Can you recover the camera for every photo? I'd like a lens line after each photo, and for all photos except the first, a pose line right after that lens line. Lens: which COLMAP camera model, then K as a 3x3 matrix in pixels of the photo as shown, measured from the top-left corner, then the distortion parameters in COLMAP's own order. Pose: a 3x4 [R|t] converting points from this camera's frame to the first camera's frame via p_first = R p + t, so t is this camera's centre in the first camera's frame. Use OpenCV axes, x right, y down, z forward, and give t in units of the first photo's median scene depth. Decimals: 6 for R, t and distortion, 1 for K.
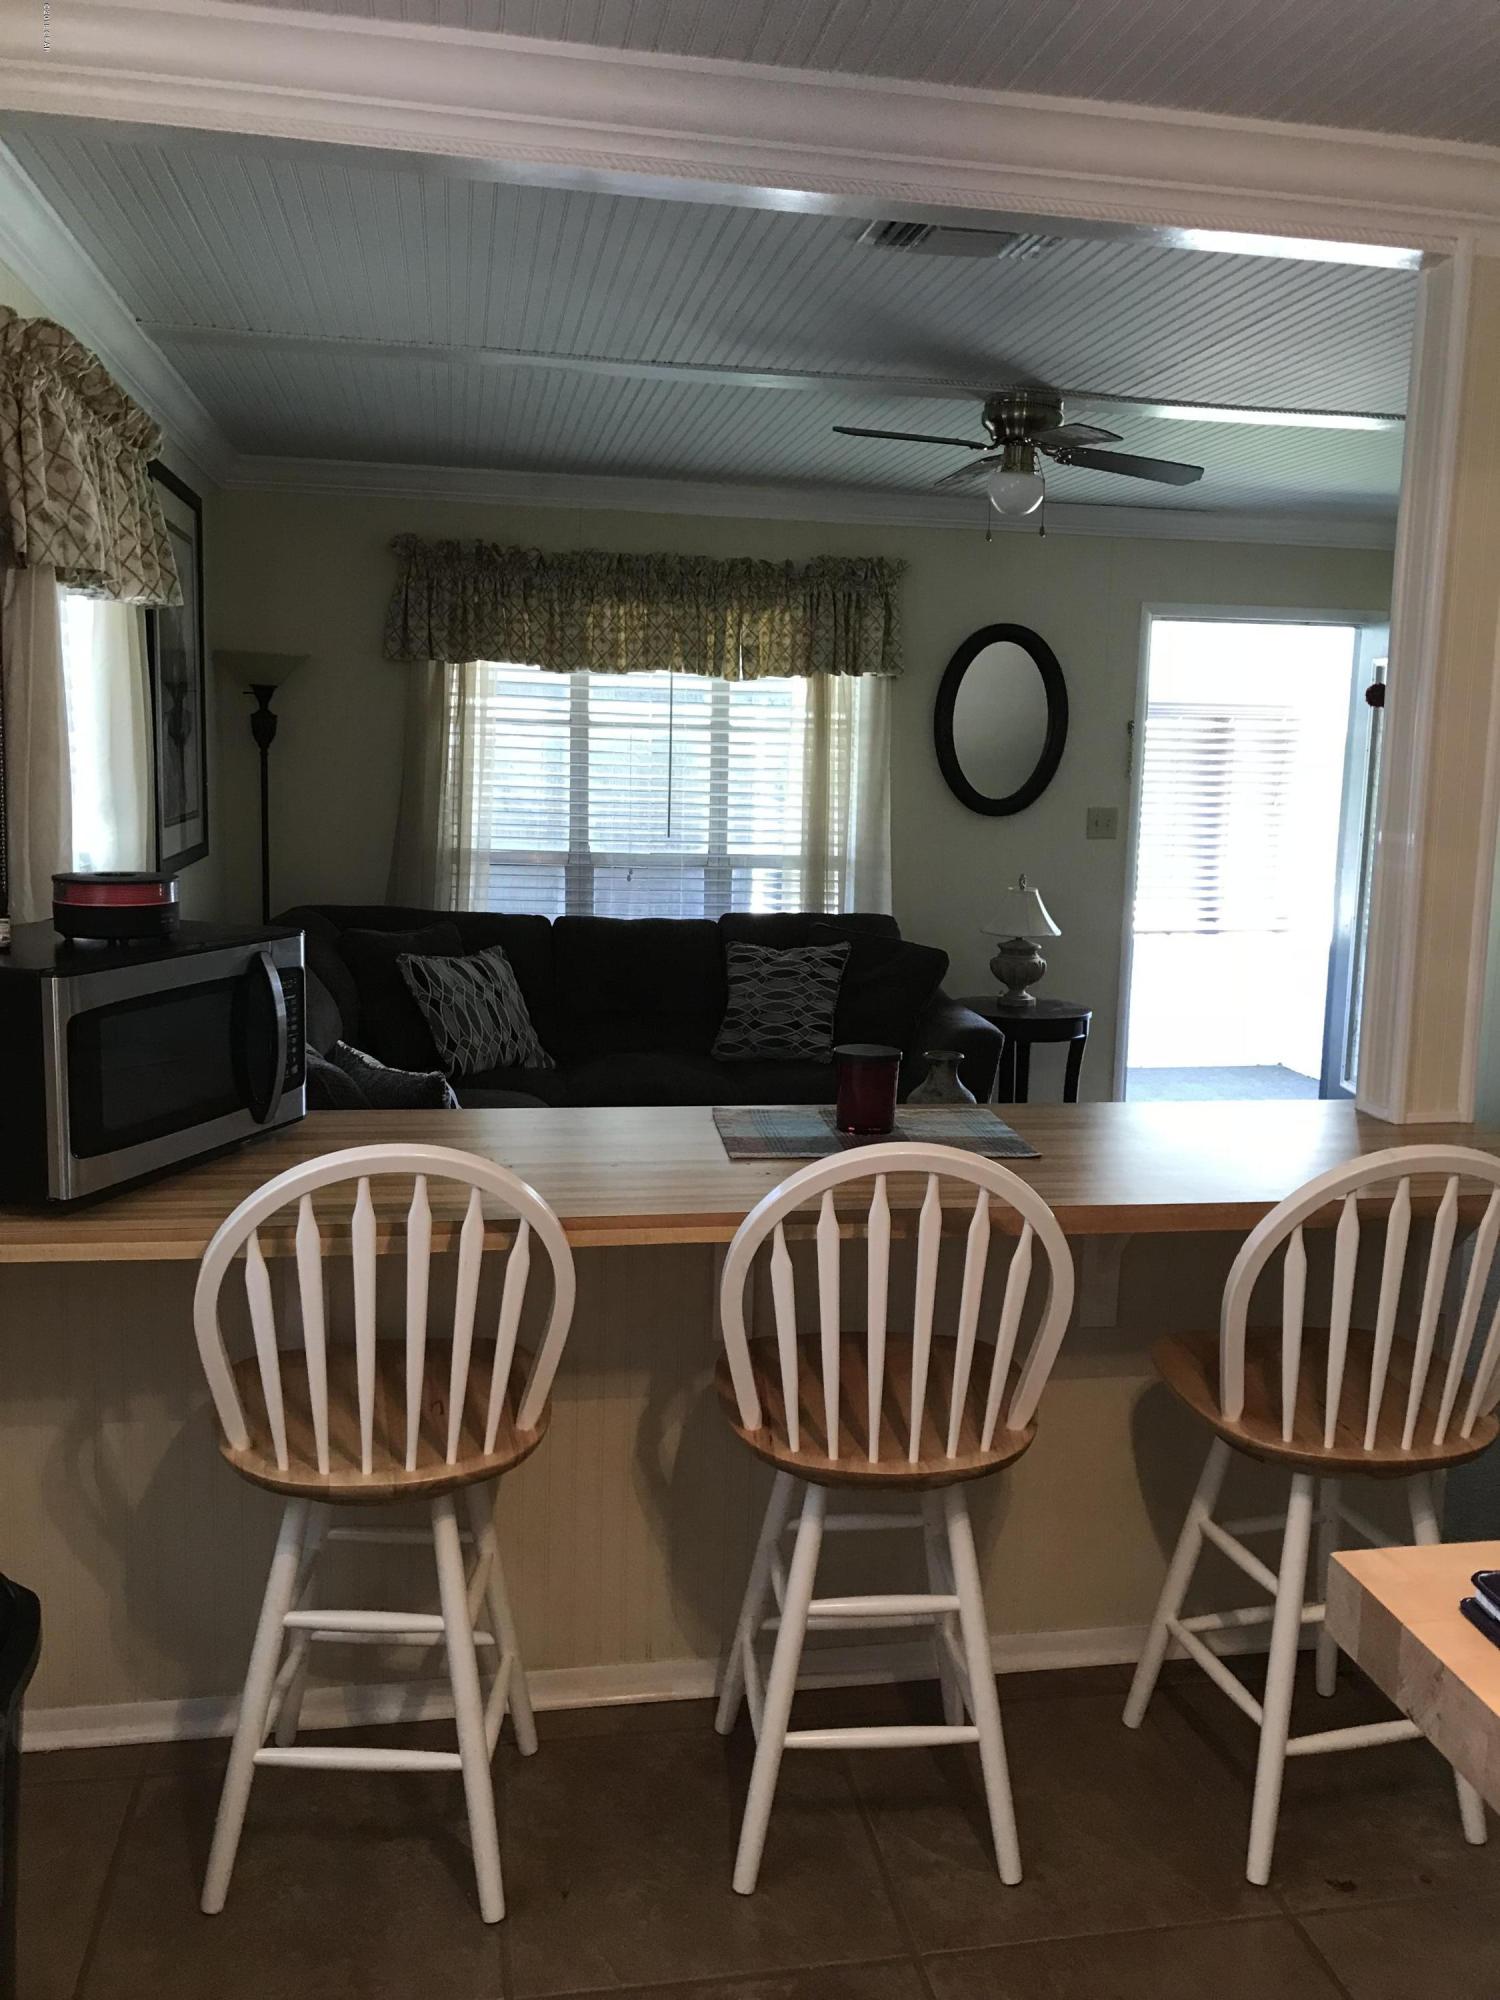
lens RADIAL K [[1669.0, 0, 770.2], [0, 1669.0, 1007.0], [0, 0, 1]] dist [0.010756, 0.013951]
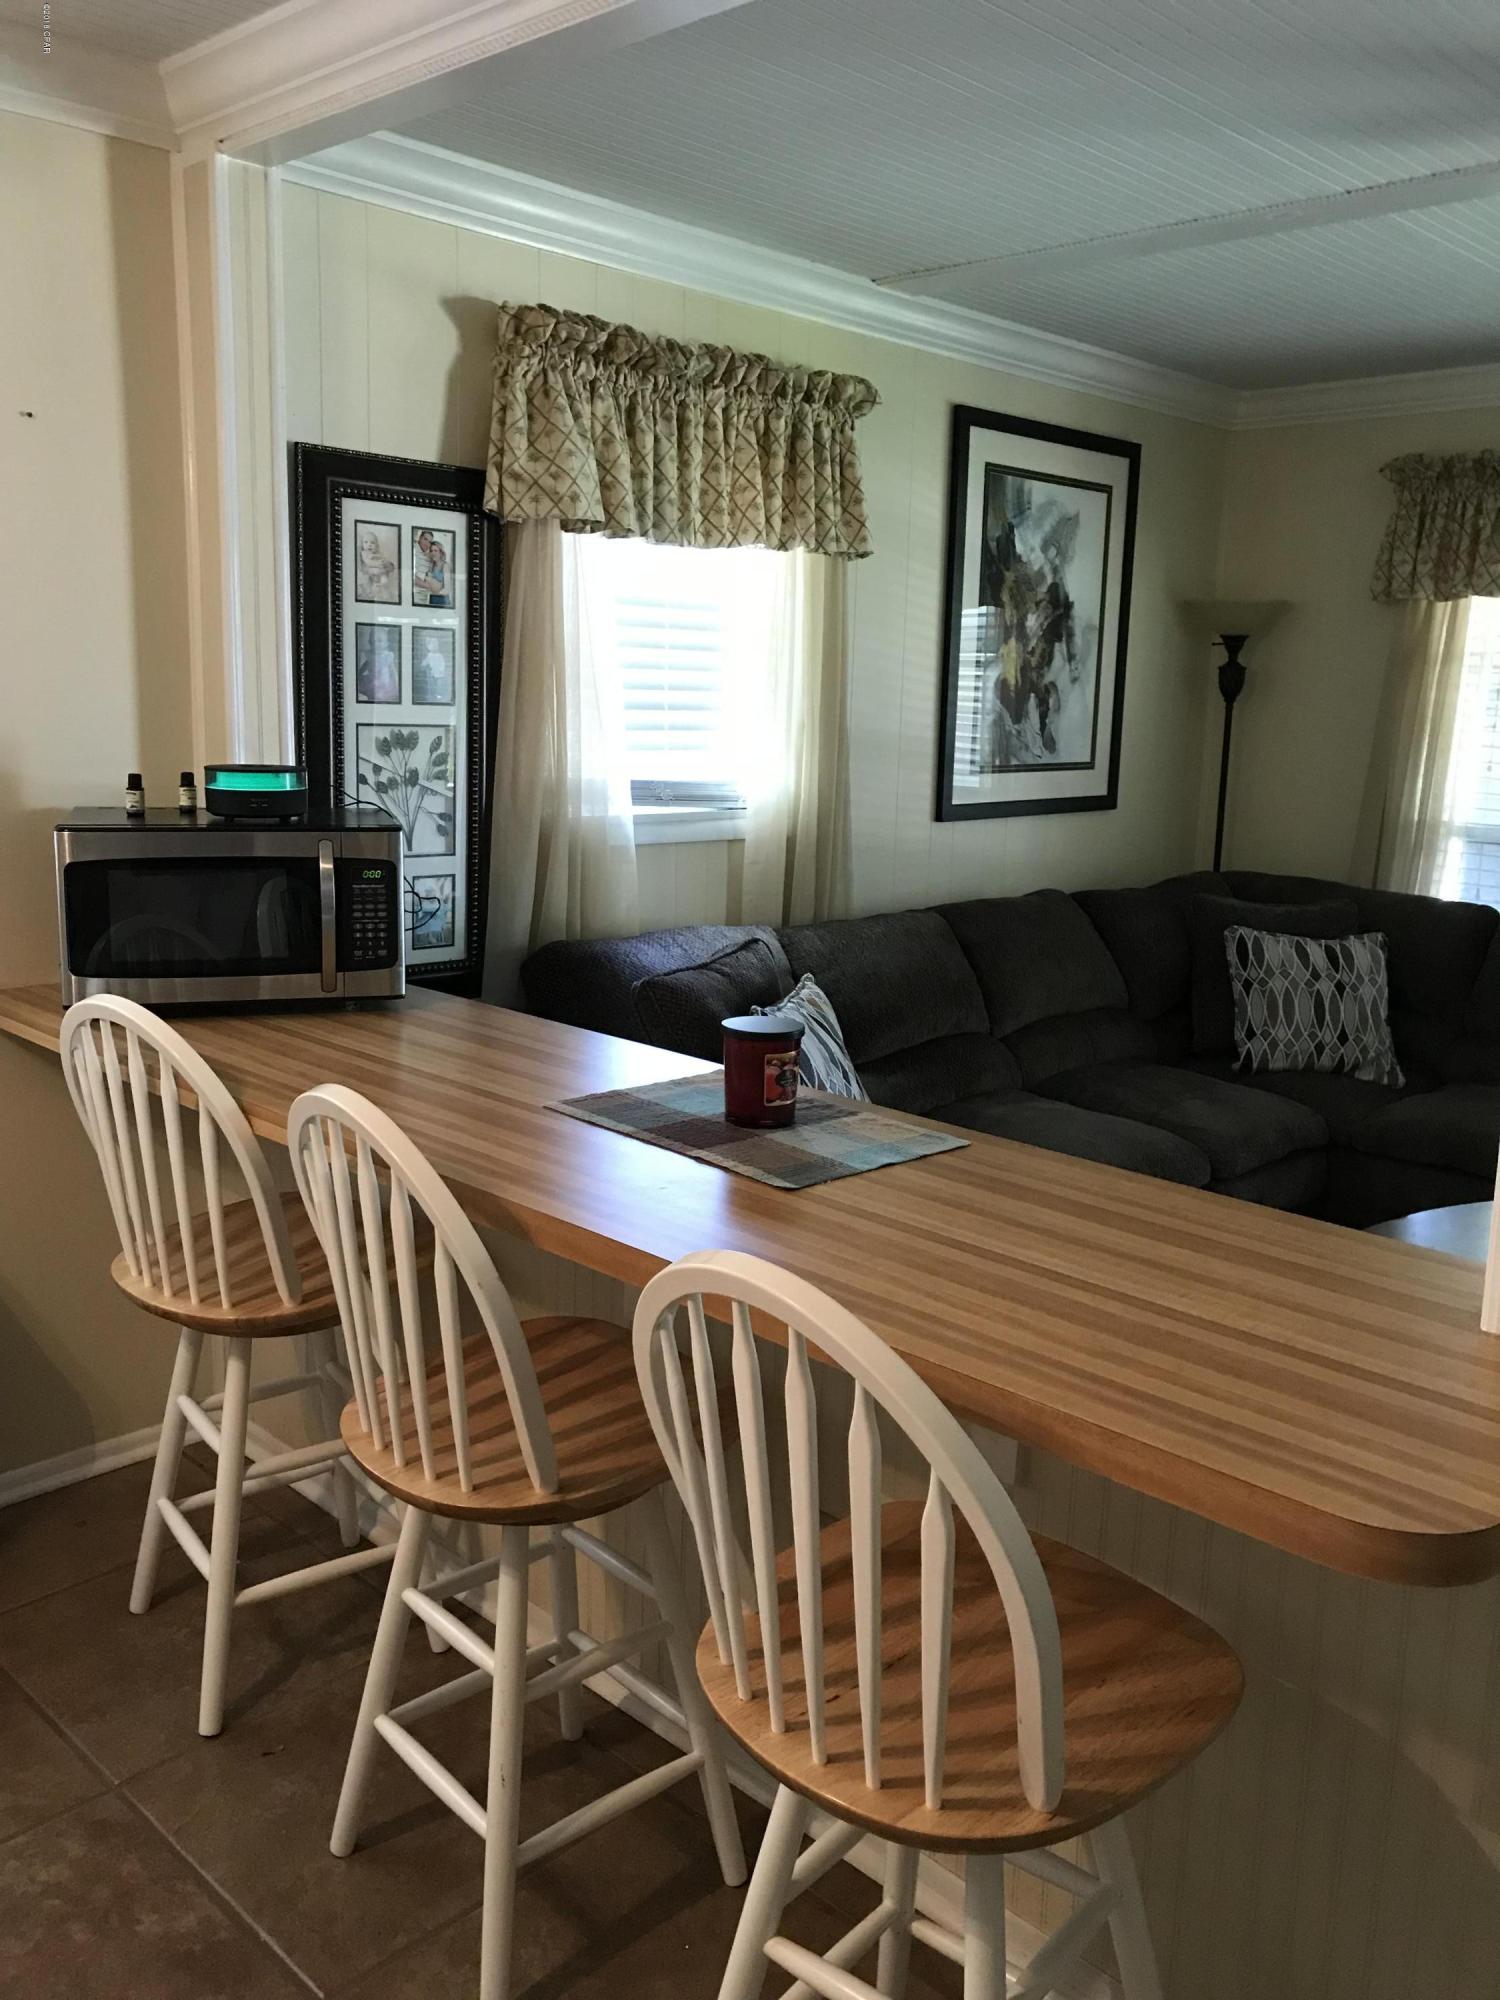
lens RADIAL K [[1669.0, 0, 770.2], [0, 1669.0, 1007.0], [0, 0, 1]] dist [0.010756, 0.013951]
pose [[0.565462, 0.146162, -0.811720, 0.375455], [-0.141889, 0.986738, 0.078834, -0.024161], [0.812478, 0.070596, 0.578702, 0.275281]]
